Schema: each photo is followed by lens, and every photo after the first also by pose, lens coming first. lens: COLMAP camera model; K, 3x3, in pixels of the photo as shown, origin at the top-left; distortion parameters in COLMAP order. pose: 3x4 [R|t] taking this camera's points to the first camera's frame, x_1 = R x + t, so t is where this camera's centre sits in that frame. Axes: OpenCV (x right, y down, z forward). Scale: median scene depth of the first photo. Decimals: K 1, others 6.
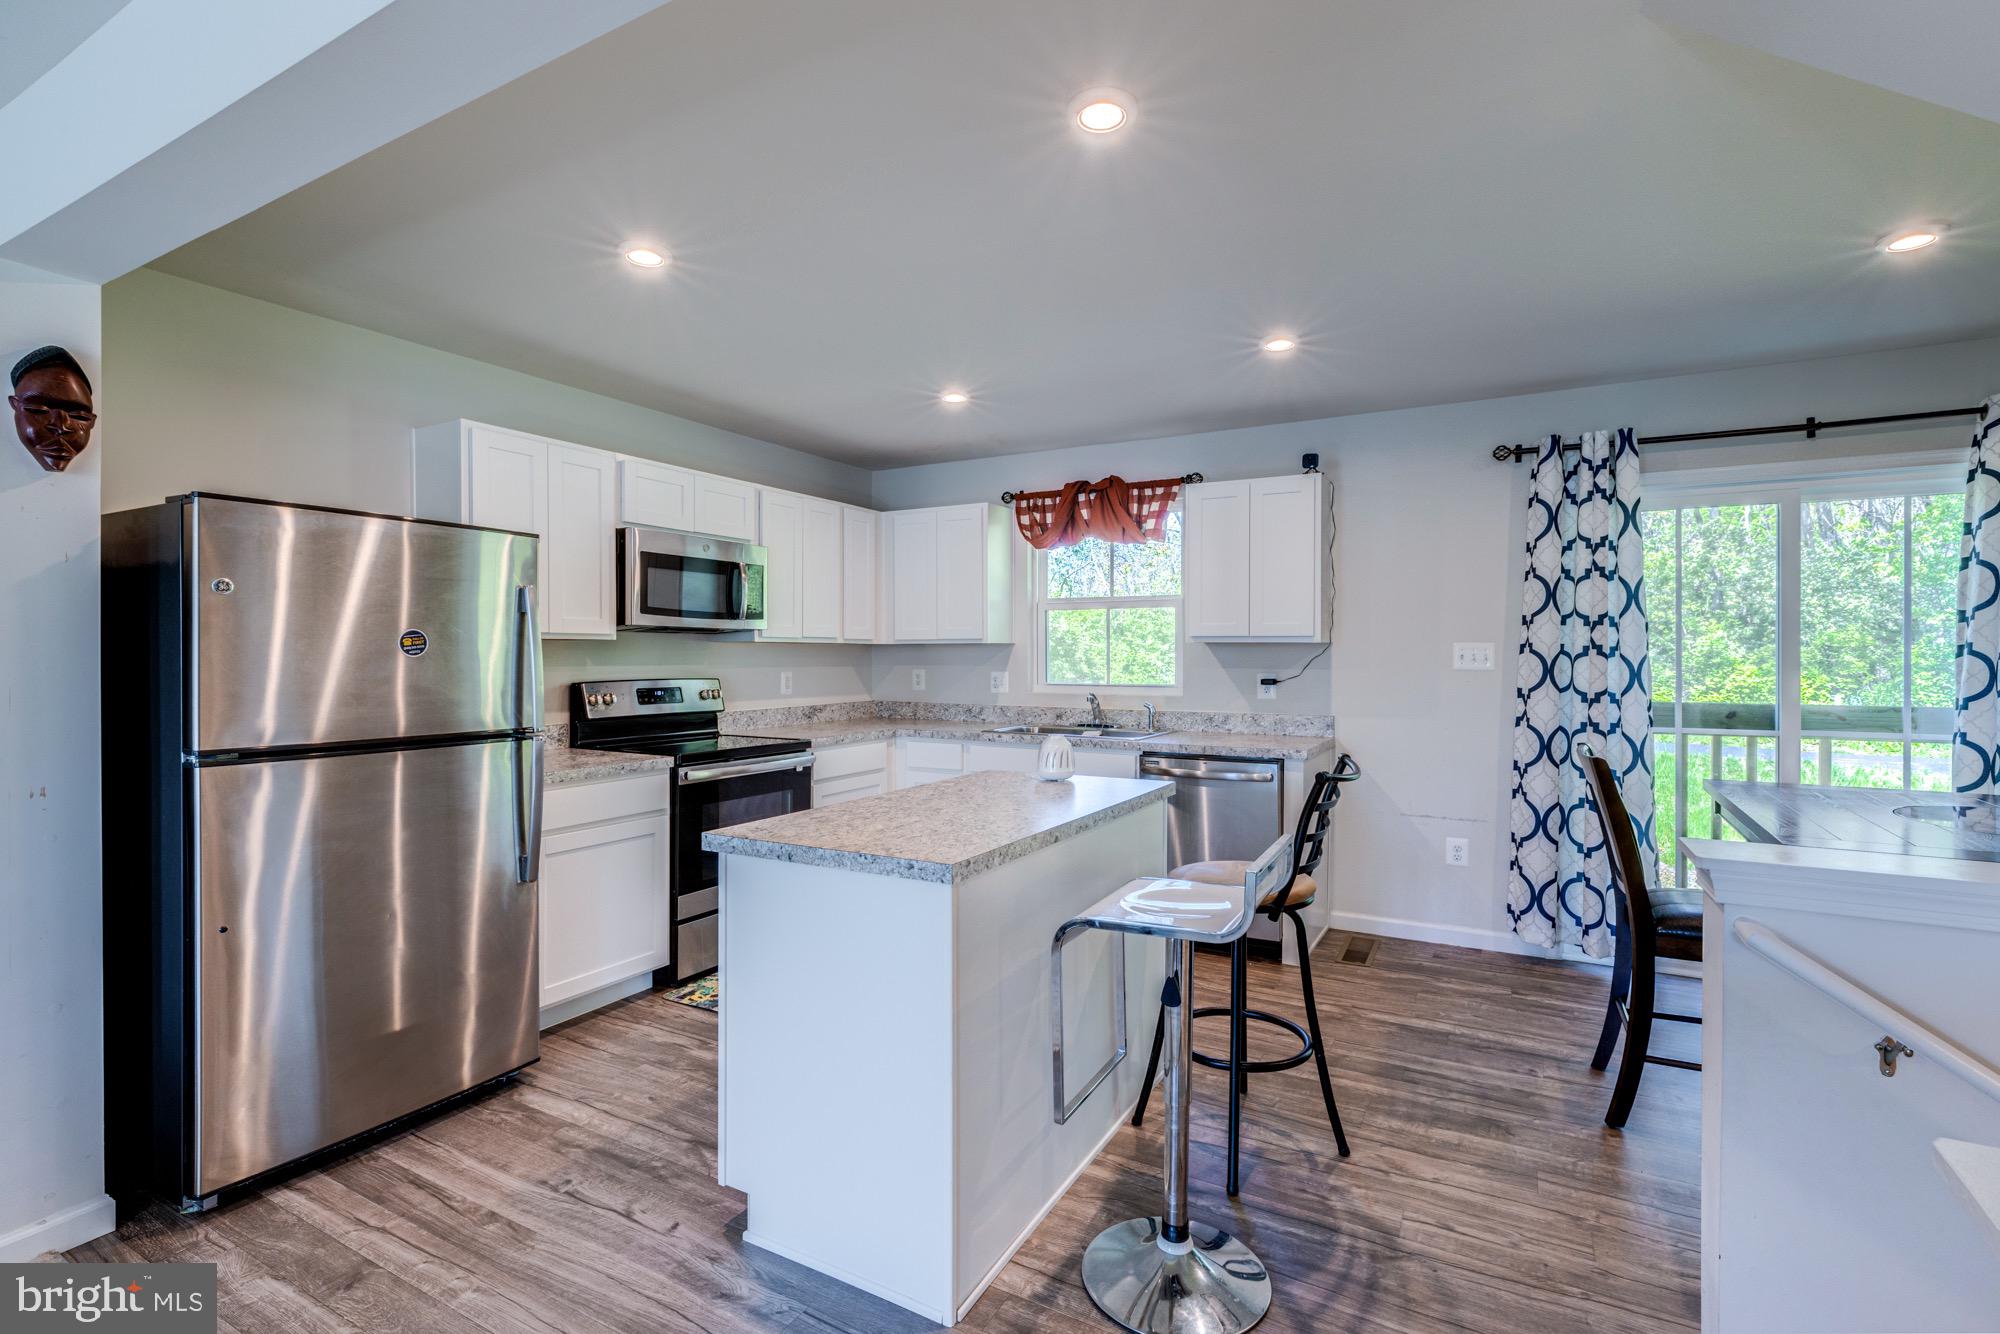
lens RADIAL K [[1006.1, 0, 880.5], [0, 1006.1, 660.6], [0, 0, 1]] dist [0.003080, 0.000942]
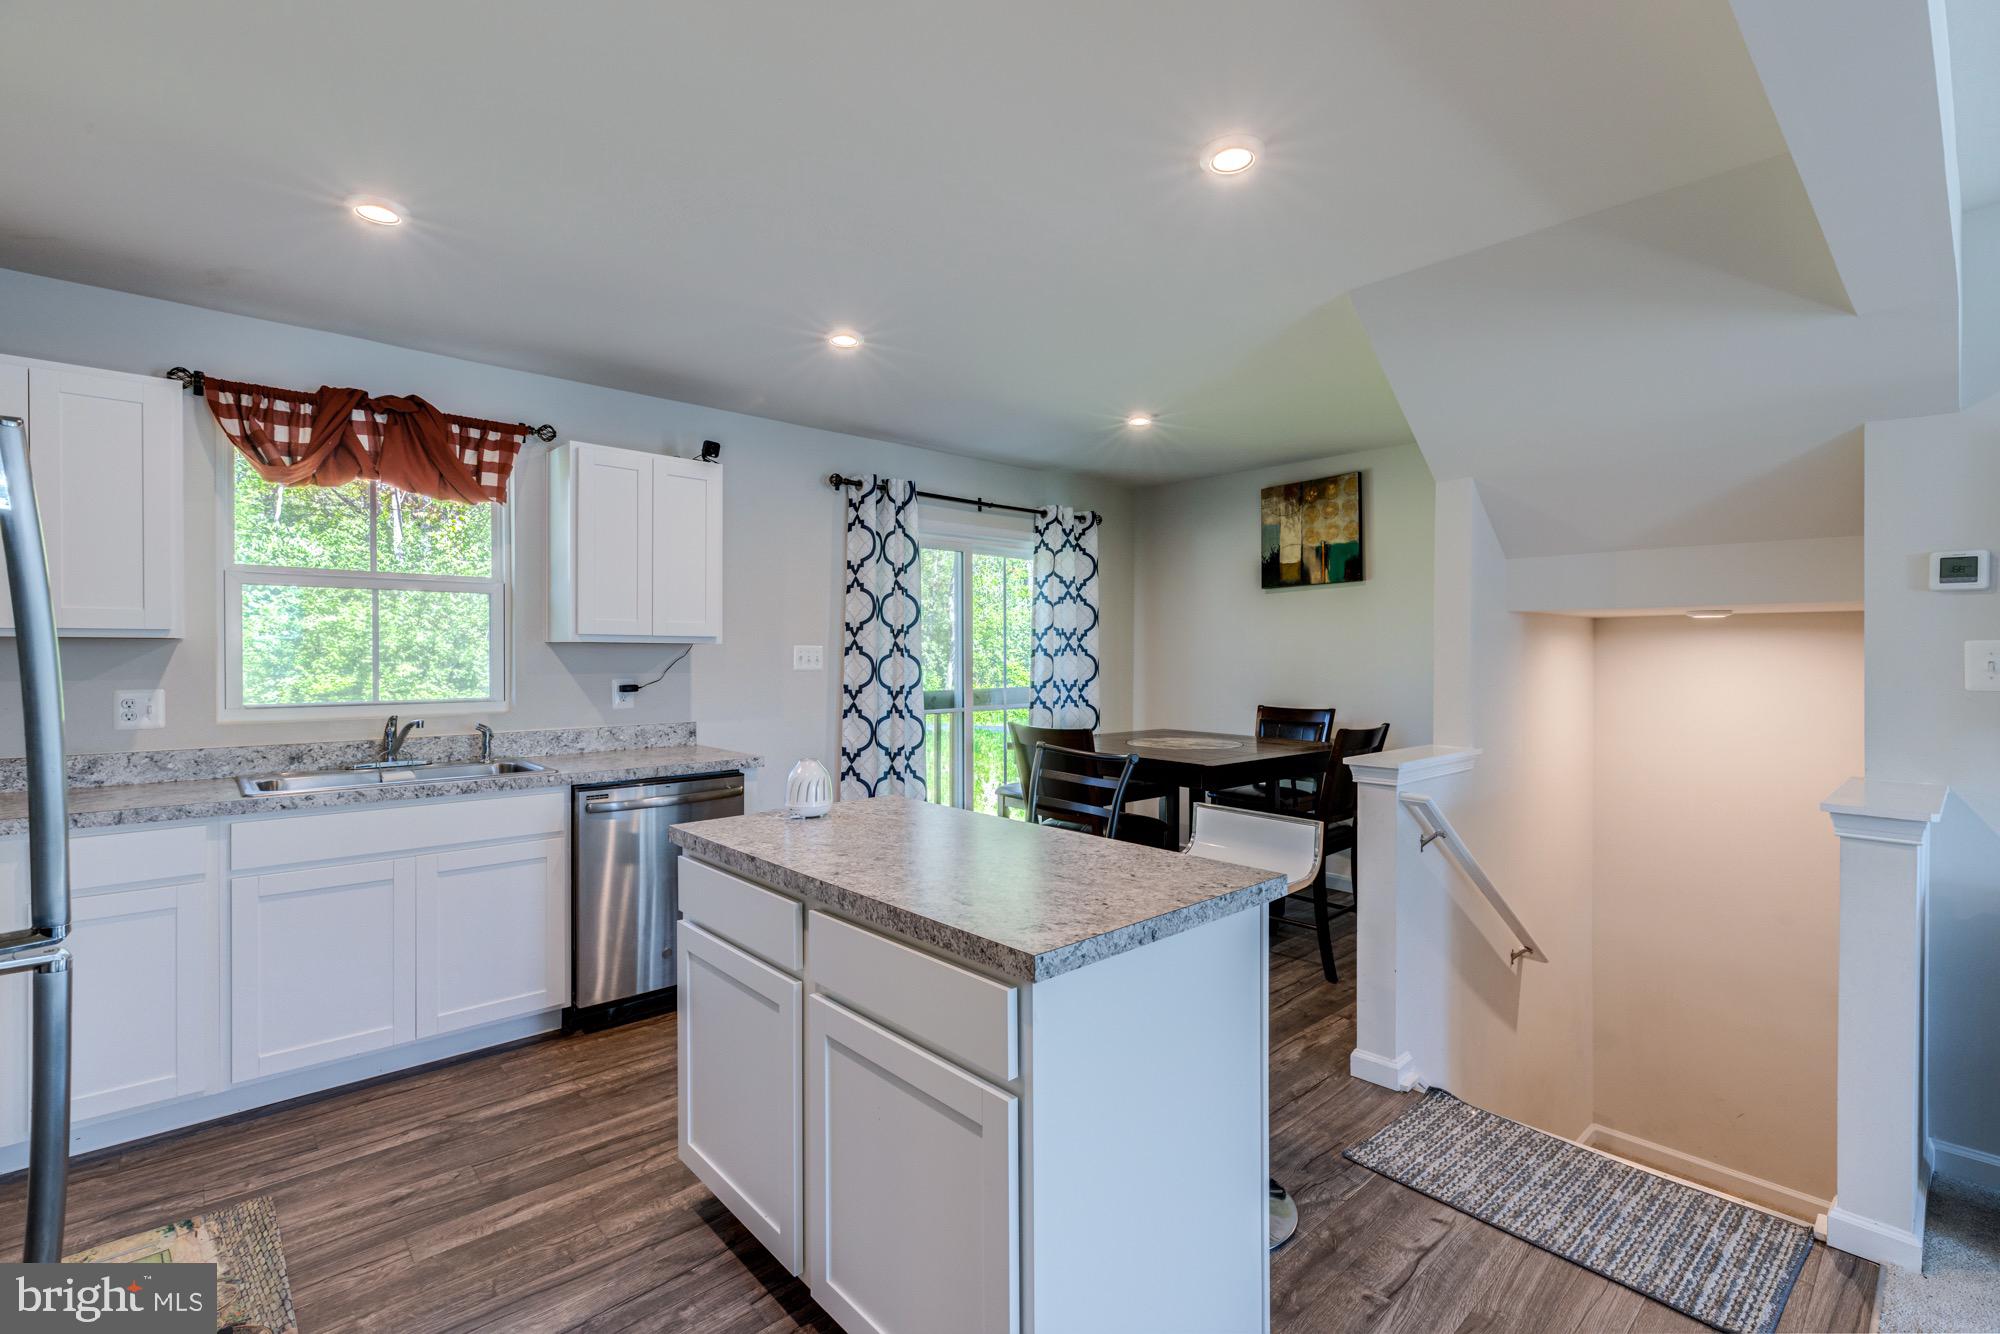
lens RADIAL K [[887.0, 0, 987.3], [0, 887.0, 656.6], [0, 0, 1]] dist [0.030871, -0.012834]
pose [[0.262589, -0.002898, 0.964903, -0.309989], [0.007946, 0.999968, 0.000841, -0.005099], [-0.964875, 0.007446, 0.262604, 0.564263]]
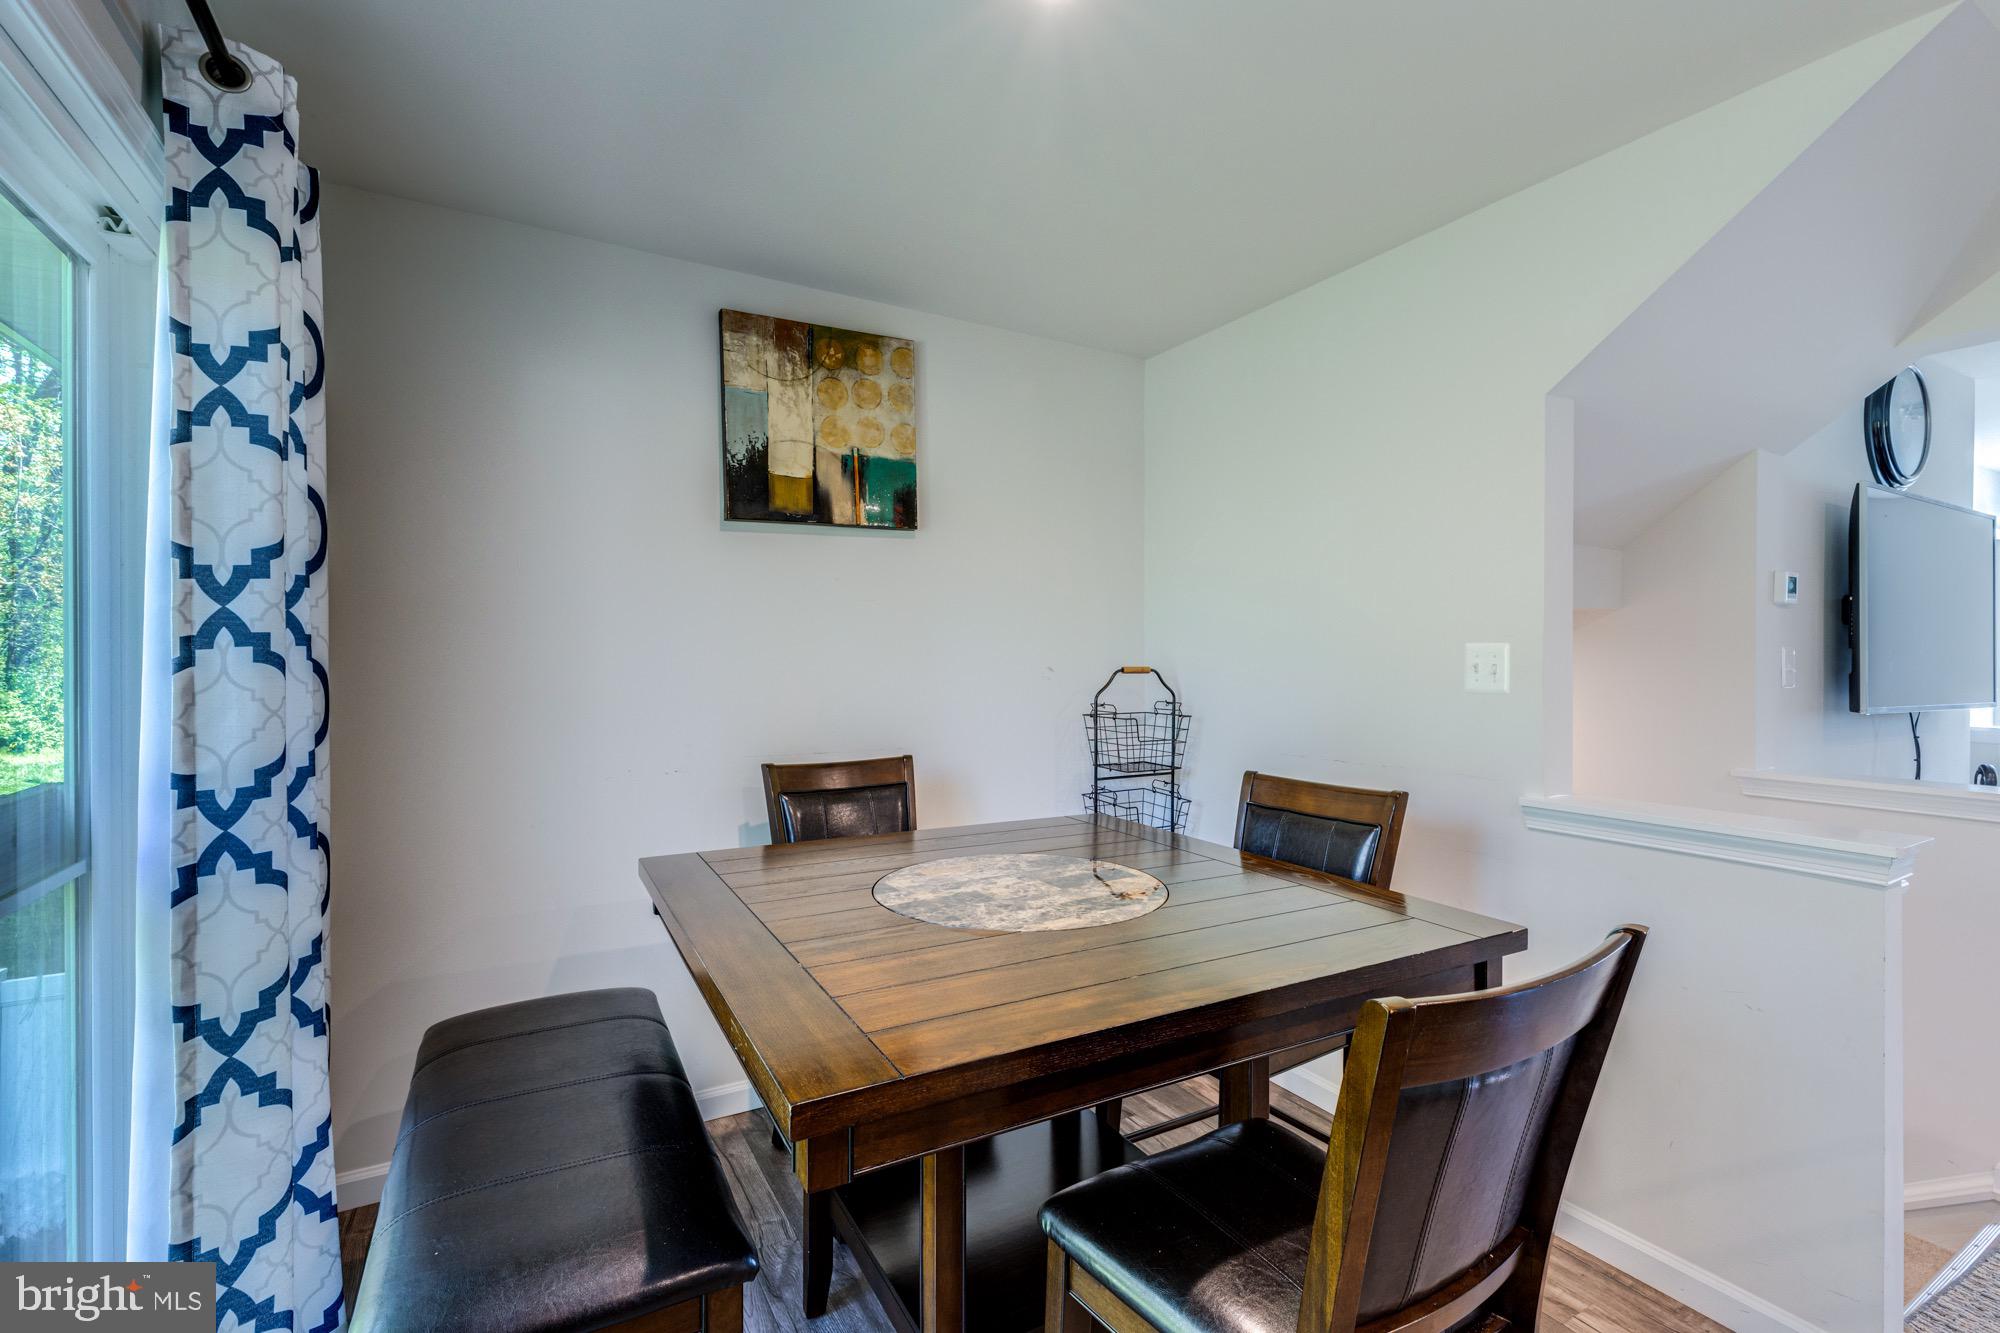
lens RADIAL K [[894.8, 0, 995.2], [0, 894.8, 657.2], [0, 0, 1]] dist [0.001195, -0.000236]
pose [[-0.891269, -0.002718, 0.453466, 0.523091], [0.002592, 0.999935, 0.011087, -0.009171], [-0.453467, 0.011057, -0.891204, 0.954976]]
